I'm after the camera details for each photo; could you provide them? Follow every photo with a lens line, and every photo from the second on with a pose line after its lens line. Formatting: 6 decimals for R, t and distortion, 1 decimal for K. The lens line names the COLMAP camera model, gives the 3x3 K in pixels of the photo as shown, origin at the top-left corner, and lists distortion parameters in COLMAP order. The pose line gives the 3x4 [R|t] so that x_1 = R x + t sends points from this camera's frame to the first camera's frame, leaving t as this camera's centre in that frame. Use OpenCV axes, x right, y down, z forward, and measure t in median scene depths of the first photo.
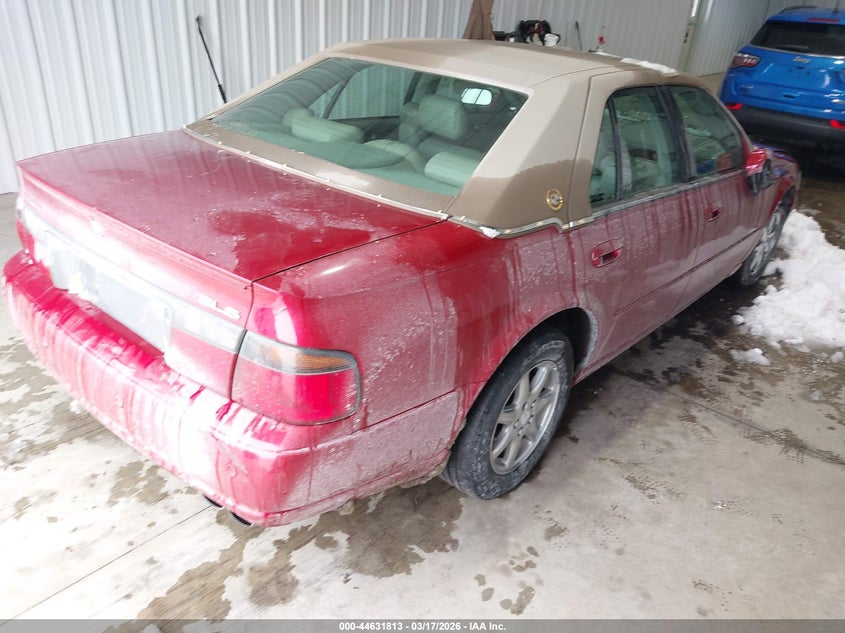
lens RADIAL K [[631.3, 0, 422.5], [0, 631.3, 316.5], [0, 0, 1]] dist [0.000644, -0.003899]
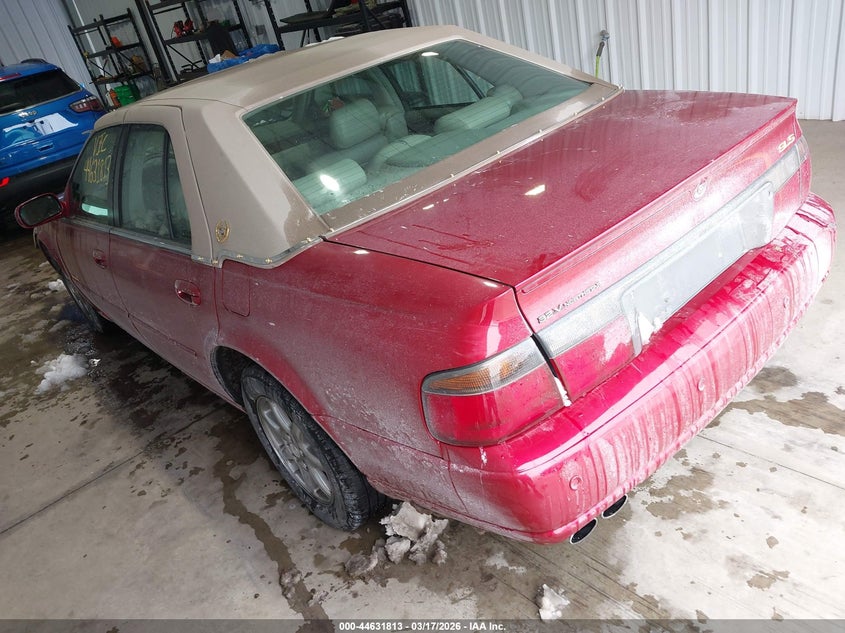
lens RADIAL K [[654.2, 0, 422.5], [0, 654.2, 316.5], [0, 0, 1]] dist [0.003800, 0.004534]
pose [[0.147875, -0.578882, 0.801891, -1.293248], [0.658536, 0.662557, 0.356858, -0.561809], [-0.737877, 0.475304, 0.479190, 0.833601]]
